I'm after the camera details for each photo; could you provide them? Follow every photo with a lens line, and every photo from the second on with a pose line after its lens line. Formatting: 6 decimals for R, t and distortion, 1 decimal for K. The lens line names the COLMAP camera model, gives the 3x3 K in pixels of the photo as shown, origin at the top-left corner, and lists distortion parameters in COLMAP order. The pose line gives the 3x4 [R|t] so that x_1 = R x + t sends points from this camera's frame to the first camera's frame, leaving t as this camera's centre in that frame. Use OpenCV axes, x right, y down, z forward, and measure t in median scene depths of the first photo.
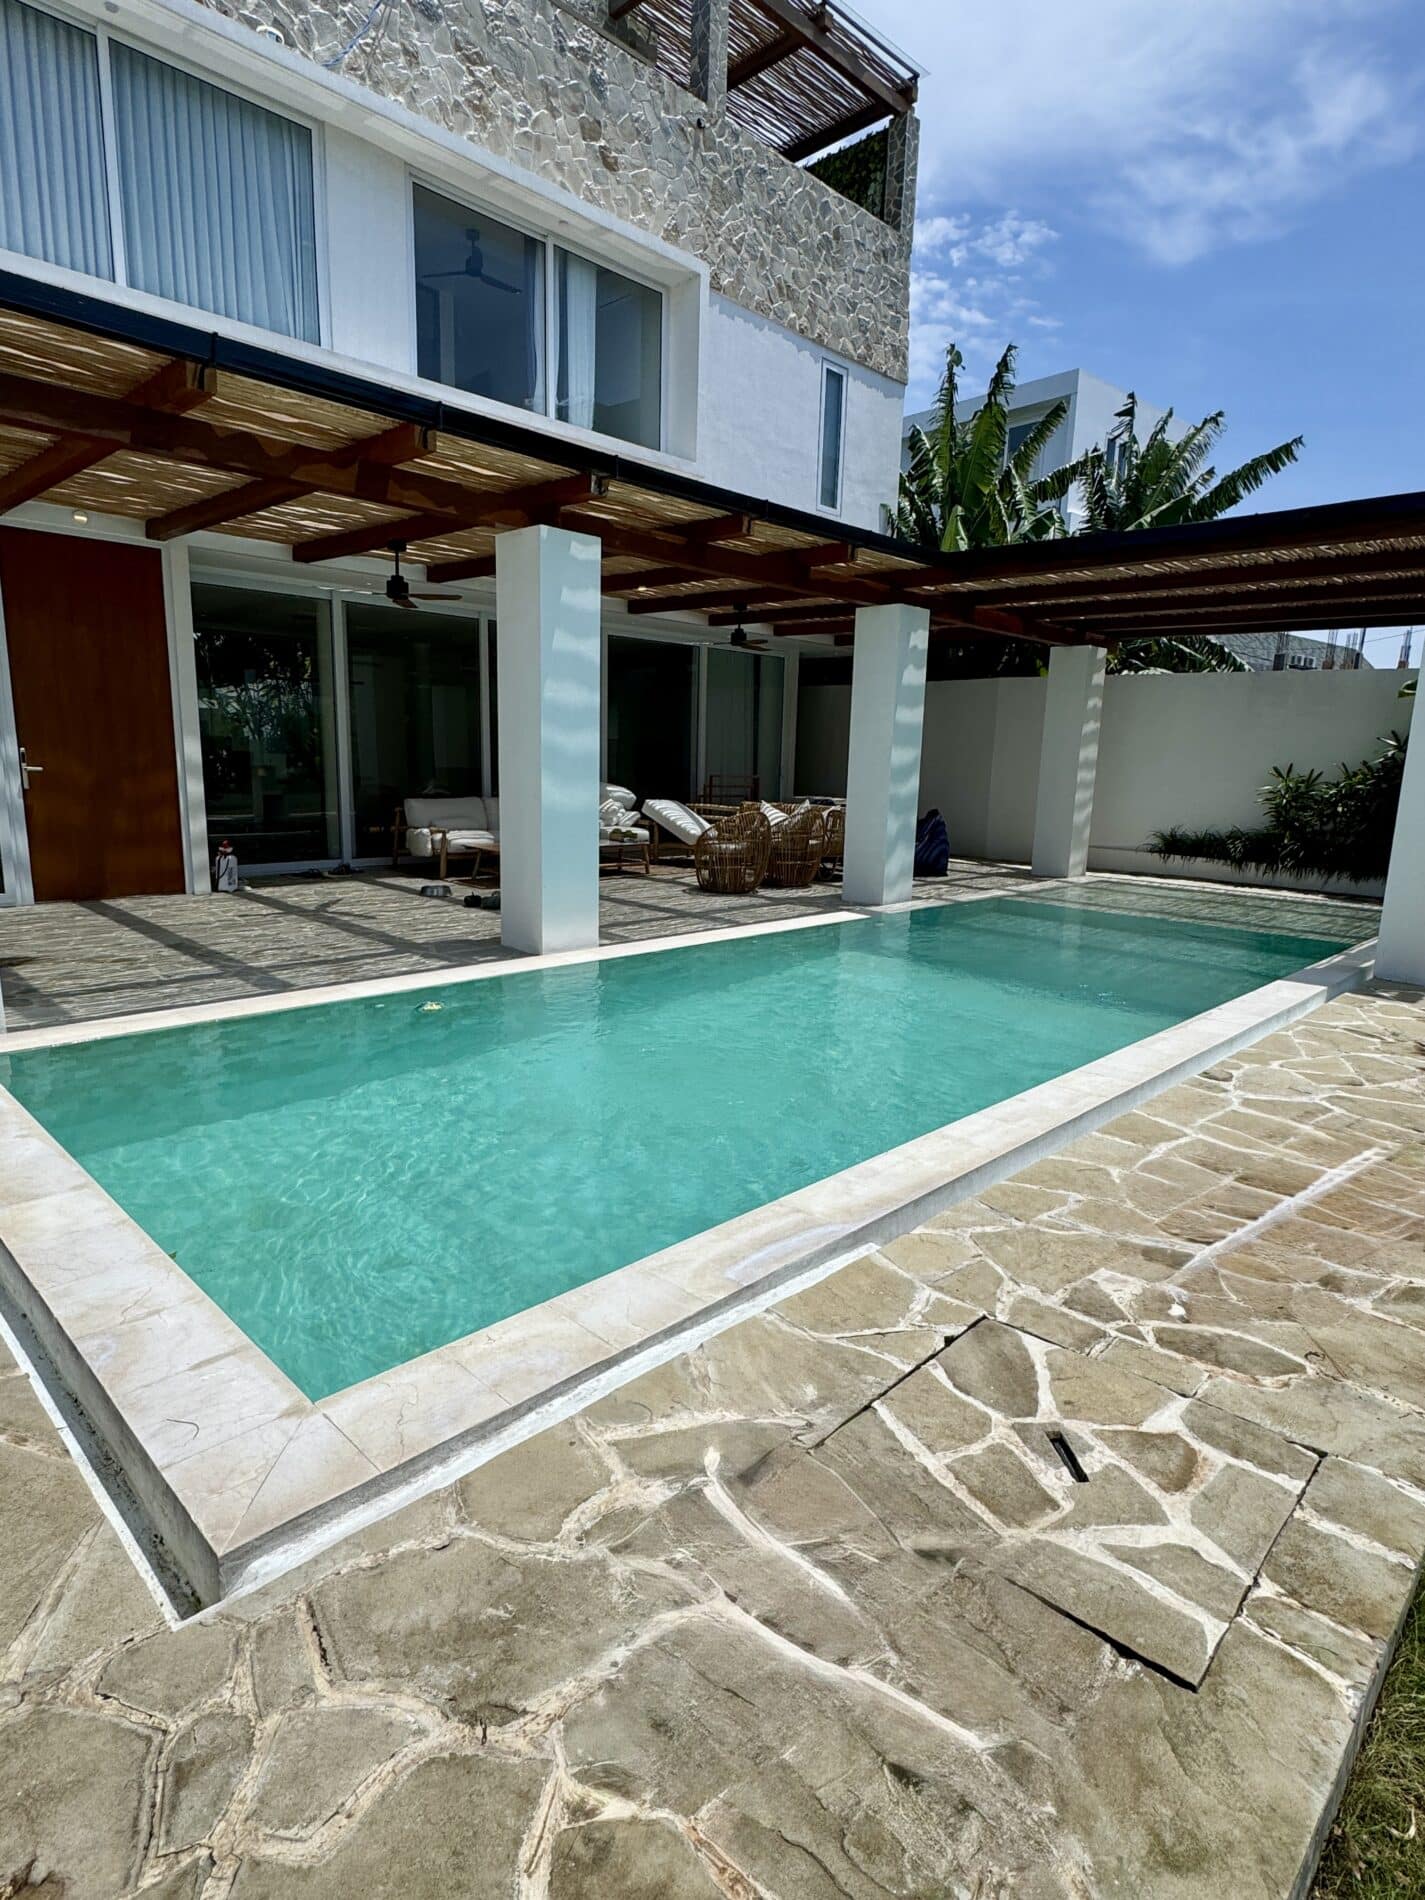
lens RADIAL K [[1017.0, 0, 713.9], [0, 1017.0, 946.3], [0, 0, 1]] dist [0.001252, -0.002025]
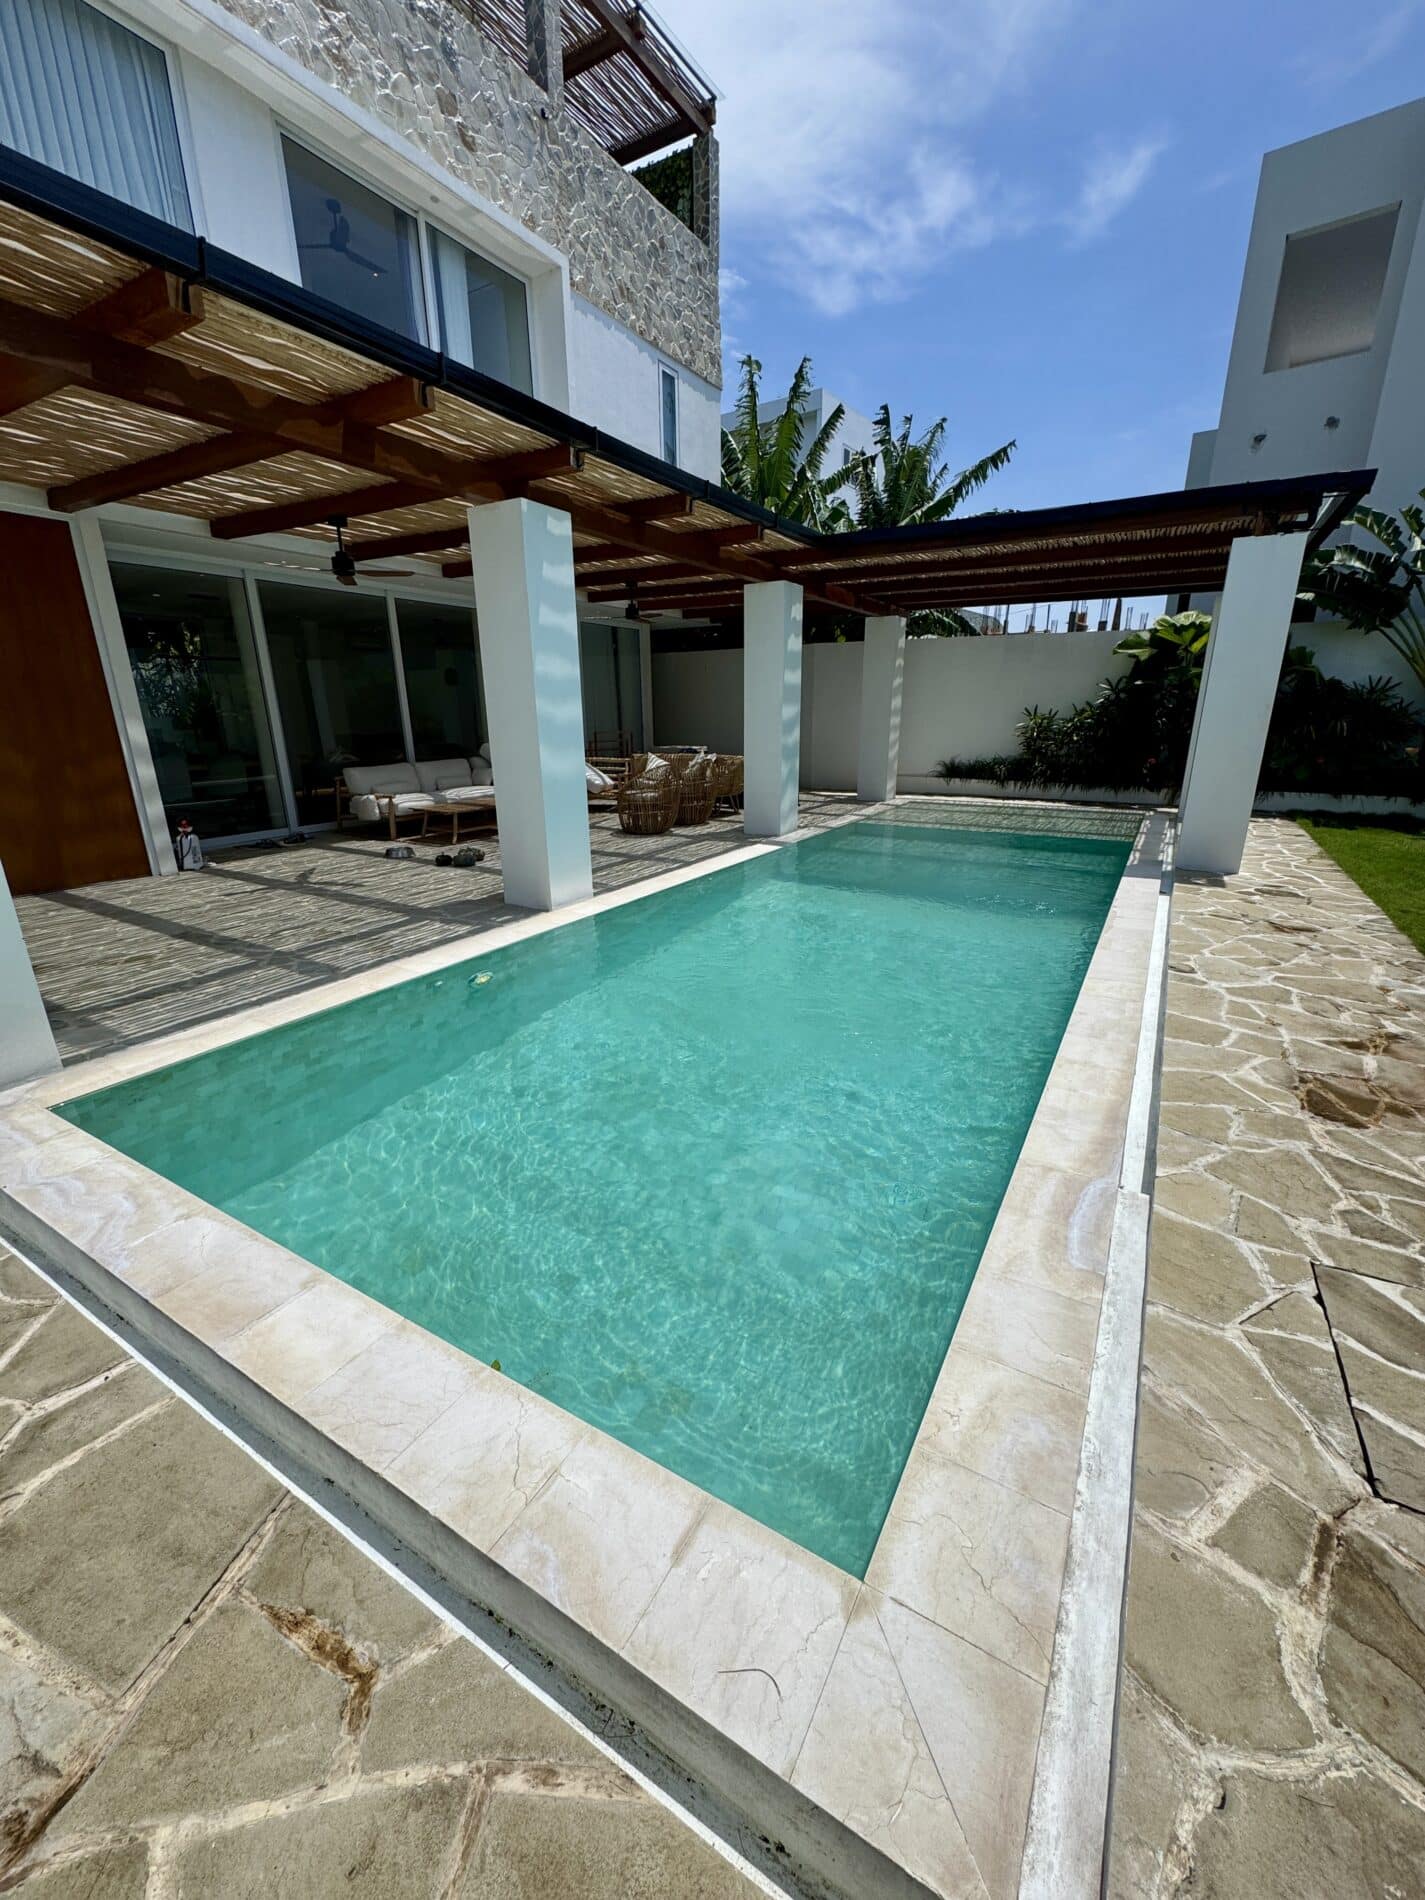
lens RADIAL K [[760.3, 0, 719.8], [0, 760.3, 950.9], [0, 0, 1]] dist [-0.003966, -0.000167]
pose [[0.970503, -0.106440, 0.216319, -0.132037], [0.078850, 0.988053, 0.132417, -0.032387], [-0.227829, -0.111454, 0.967301, 0.111211]]
